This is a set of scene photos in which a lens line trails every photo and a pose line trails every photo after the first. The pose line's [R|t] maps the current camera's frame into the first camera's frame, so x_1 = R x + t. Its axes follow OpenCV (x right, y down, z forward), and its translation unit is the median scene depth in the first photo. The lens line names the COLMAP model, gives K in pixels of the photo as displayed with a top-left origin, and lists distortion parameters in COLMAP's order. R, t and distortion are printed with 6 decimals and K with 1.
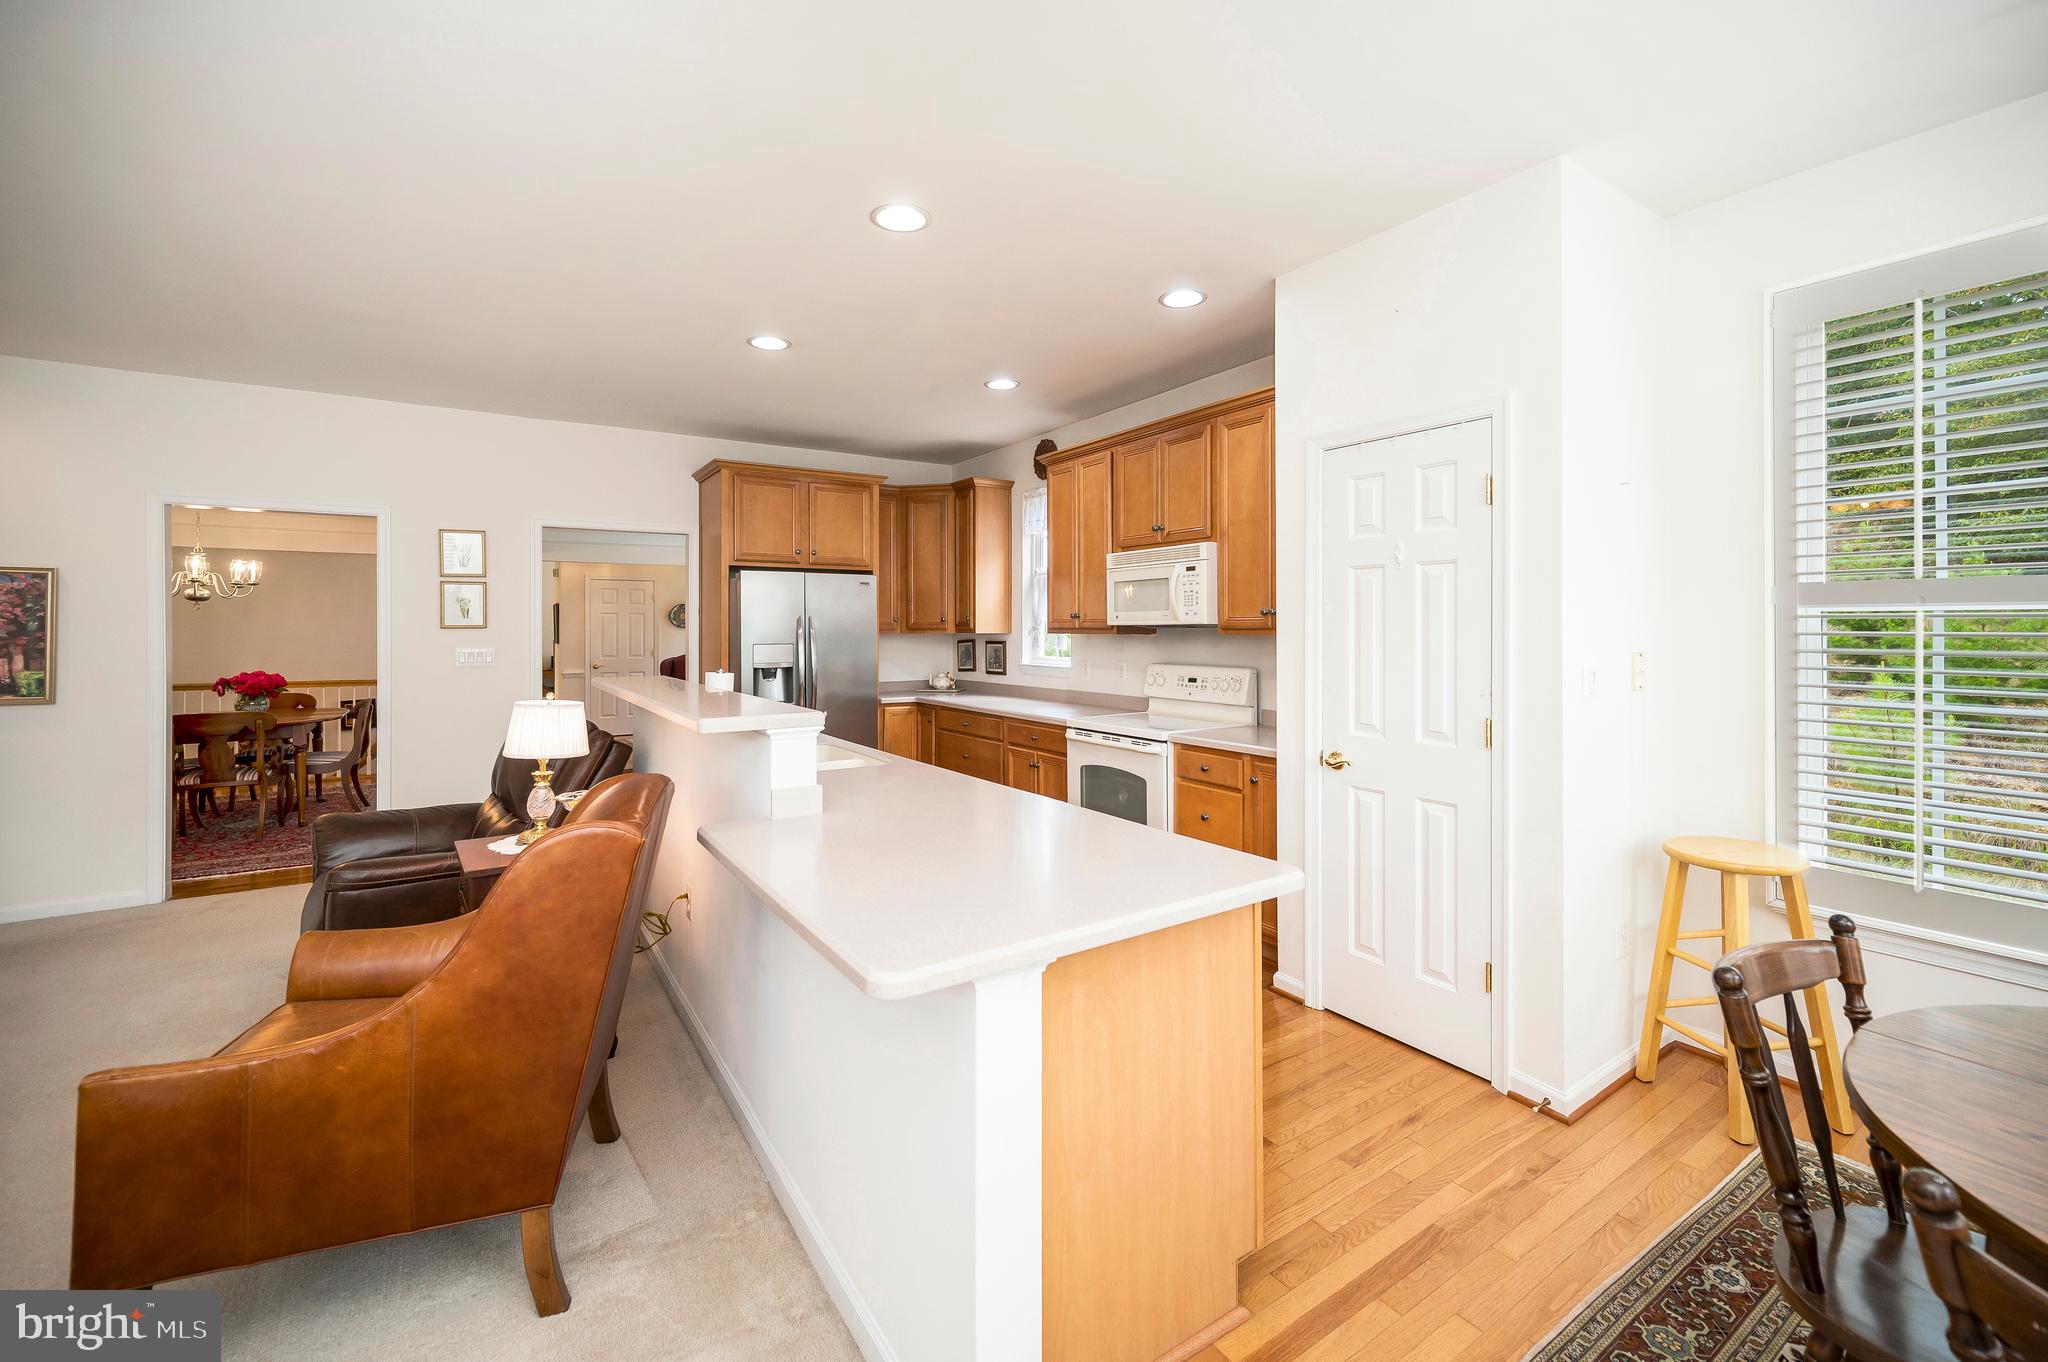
lens RADIAL K [[831.7, 0, 1024.5], [0, 831.7, 623.2], [0, 0, 1]] dist [0.000133, -0.000004]
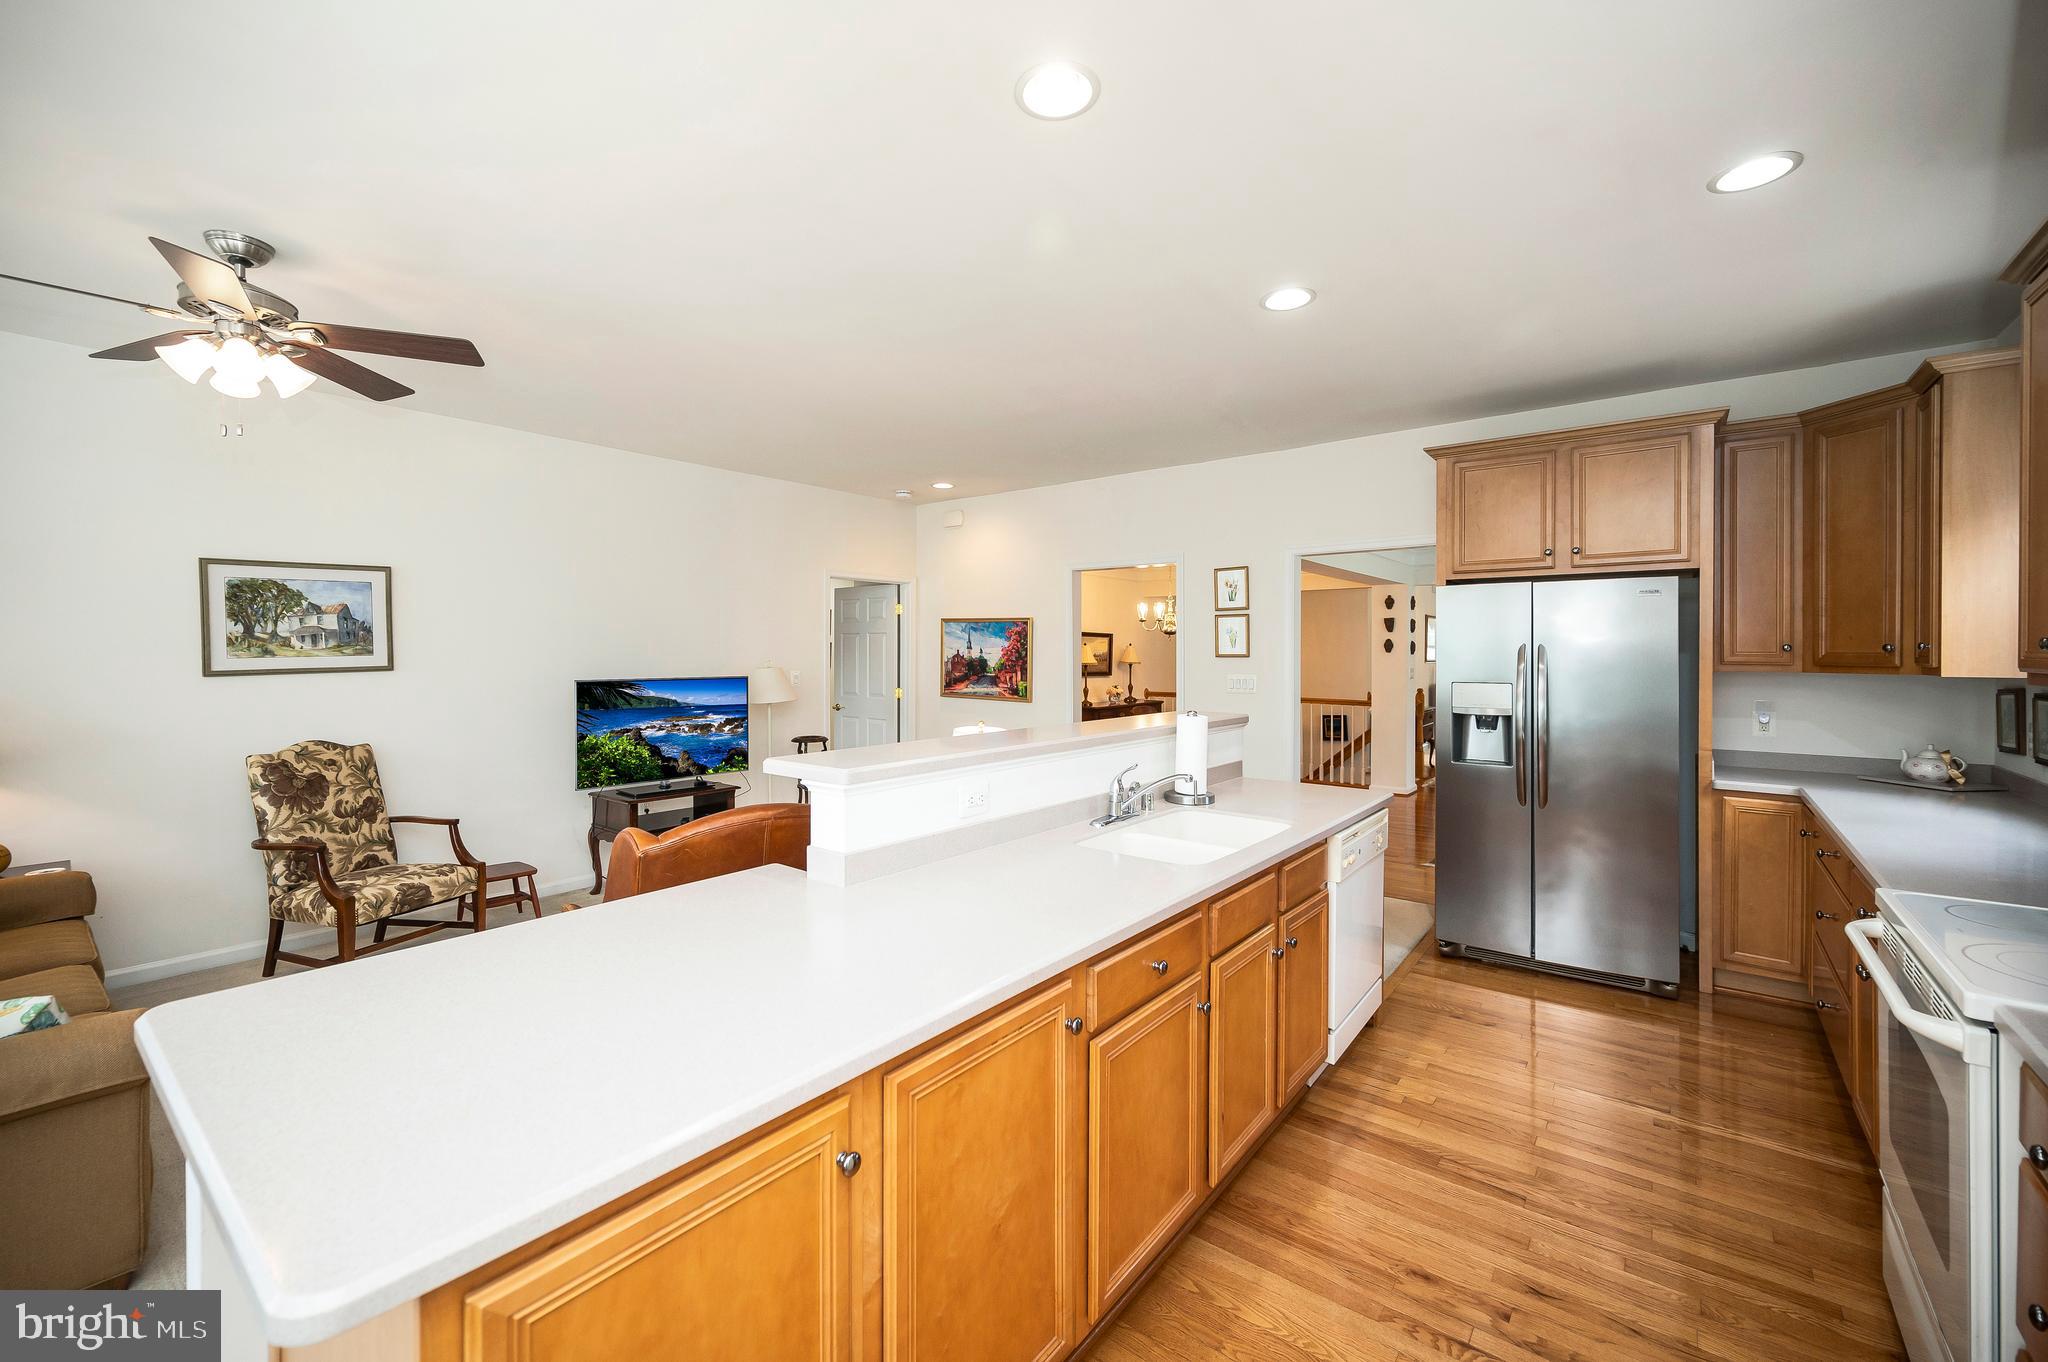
lens RADIAL K [[833.7, 0, 1024.9], [0, 833.7, 650.0], [0, 0, 1]] dist [0.000647, 0.000086]
pose [[0.313213, 0.002212, -0.949680, 0.285049], [0.002733, 0.999991, 0.003231, -0.007745], [0.949679, -0.003607, 0.313204, 0.402243]]
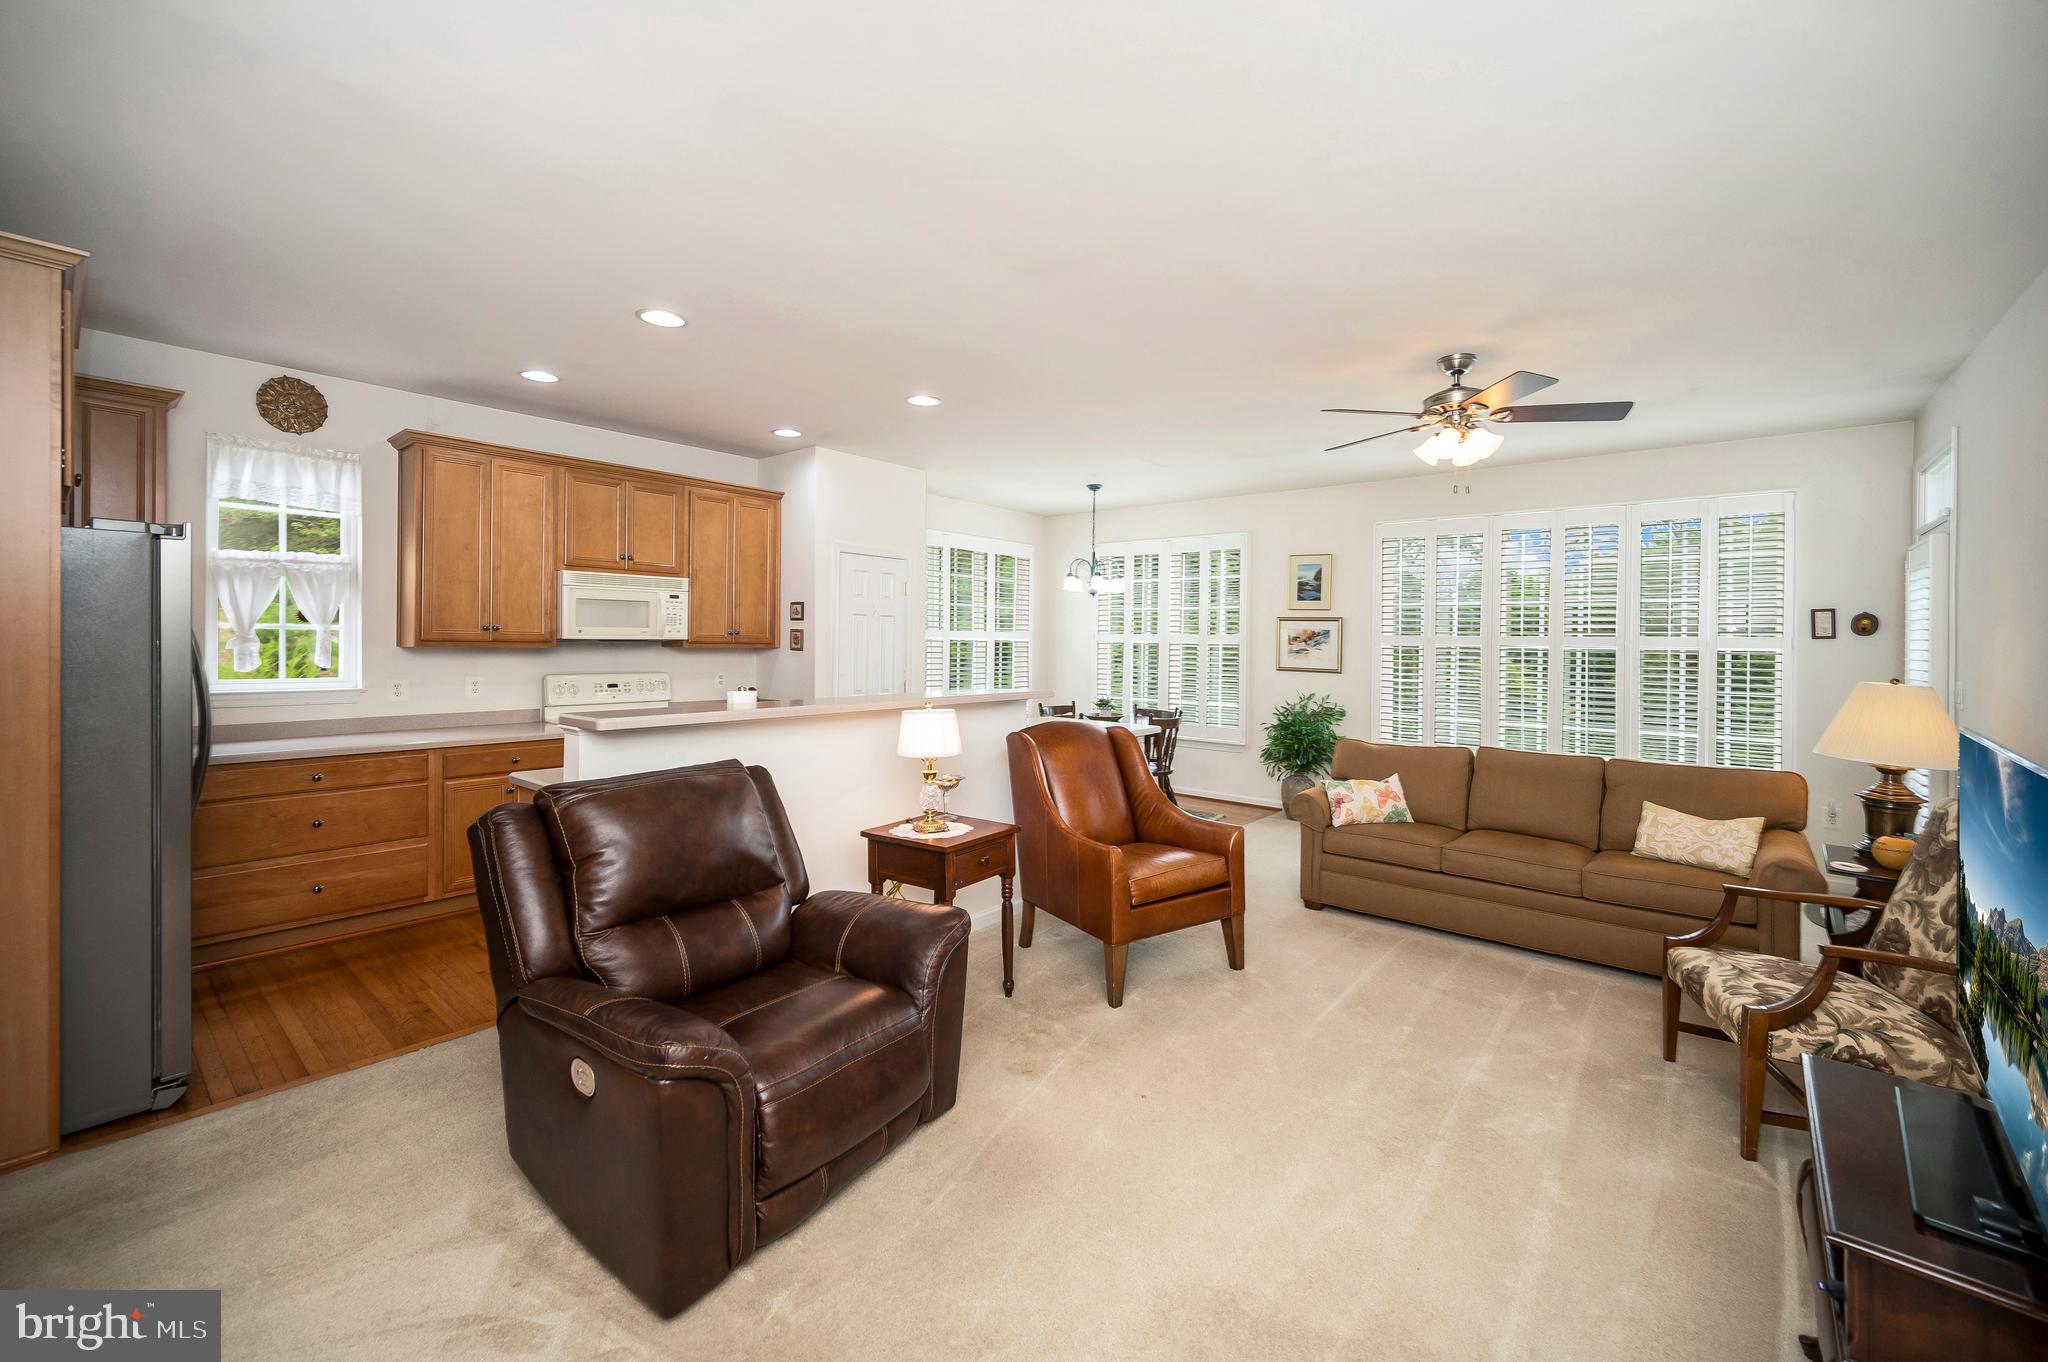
lens RADIAL K [[833.7, 0, 1024.9], [0, 833.7, 650.0], [0, 0, 1]] dist [0.000647, 0.000086]
pose [[-0.270515, -0.010560, 0.962658, -0.983818], [-0.015135, 0.999863, 0.006715, 0.000511], [-0.962597, -0.012753, -0.270638, 0.674899]]
